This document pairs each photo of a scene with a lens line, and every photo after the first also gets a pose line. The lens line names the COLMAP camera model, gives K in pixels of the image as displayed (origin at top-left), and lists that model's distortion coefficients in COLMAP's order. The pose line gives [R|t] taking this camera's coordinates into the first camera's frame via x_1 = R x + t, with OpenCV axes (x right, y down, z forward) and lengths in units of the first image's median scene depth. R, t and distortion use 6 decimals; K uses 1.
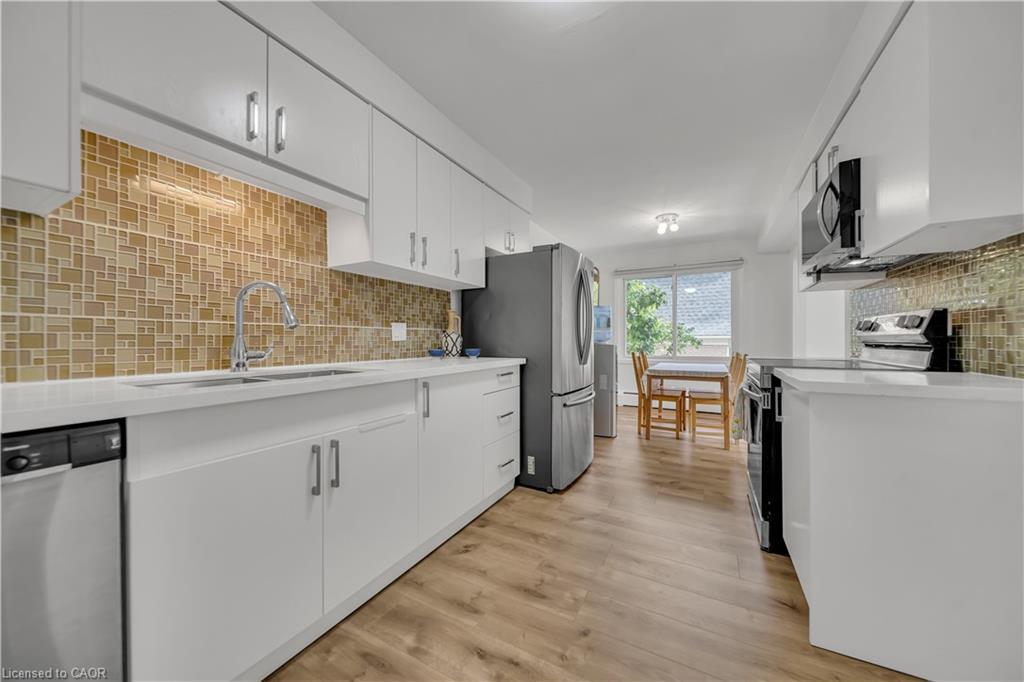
lens RADIAL K [[358.8, 0, 514.6], [0, 358.8, 339.3], [0, 0, 1]] dist [0.000059, 0.000007]
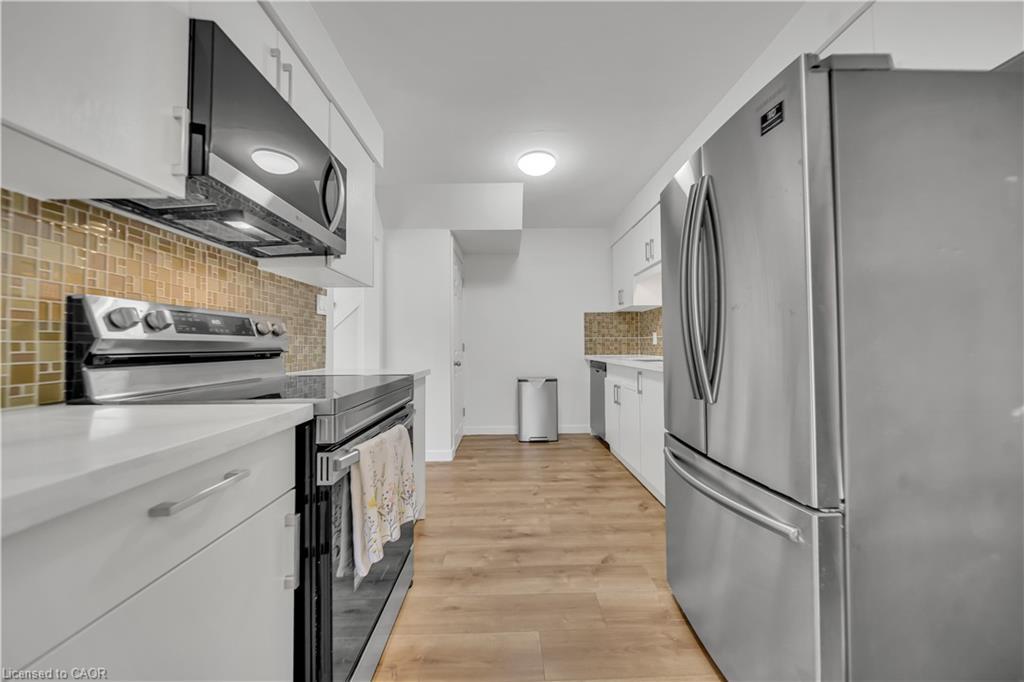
lens RADIAL K [[364.2, 0, 513.9], [0, 364.2, 339.9], [0, 0, 1]] dist [-0.000457, -0.000007]
pose [[-0.869751, 0.001361, -0.493489, 0.840986], [0.011174, 0.999794, -0.016935, 0.004240], [0.493365, -0.020243, -0.869587, 1.768115]]
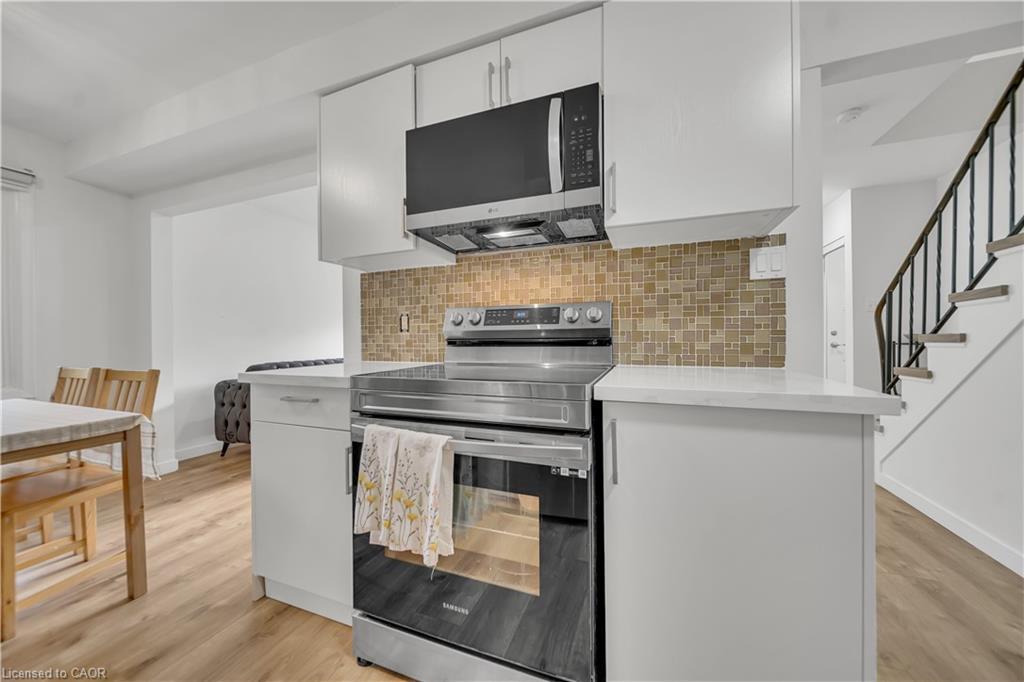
lens RADIAL K [[364.2, 0, 513.9], [0, 364.2, 339.9], [0, 0, 1]] dist [-0.000457, -0.000007]
pose [[-0.134503, 0.006030, 0.990895, 0.171320], [0.007189, 0.999961, -0.005110, 0.015743], [-0.990887, 0.006436, -0.134541, 1.049825]]
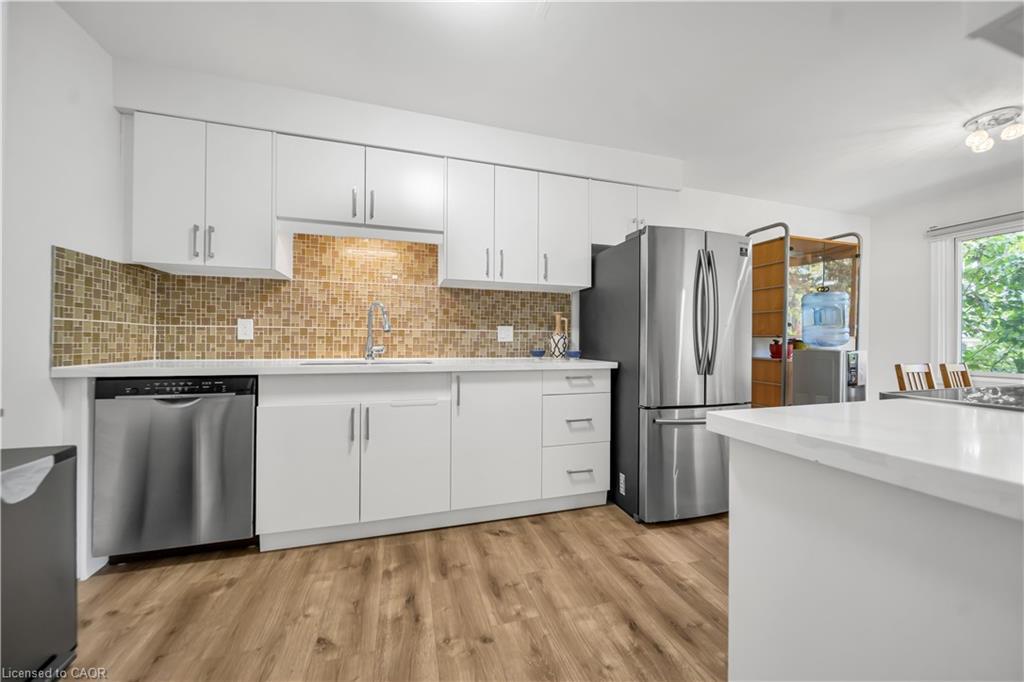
lens RADIAL K [[364.2, 0, 513.9], [0, 364.2, 339.9], [0, 0, 1]] dist [-0.000457, -0.000007]
pose [[0.711886, 0.002673, -0.702290, 0.619804], [-0.006840, 0.999972, -0.003128, 0.002495], [0.702262, 0.007031, 0.711884, 0.223839]]
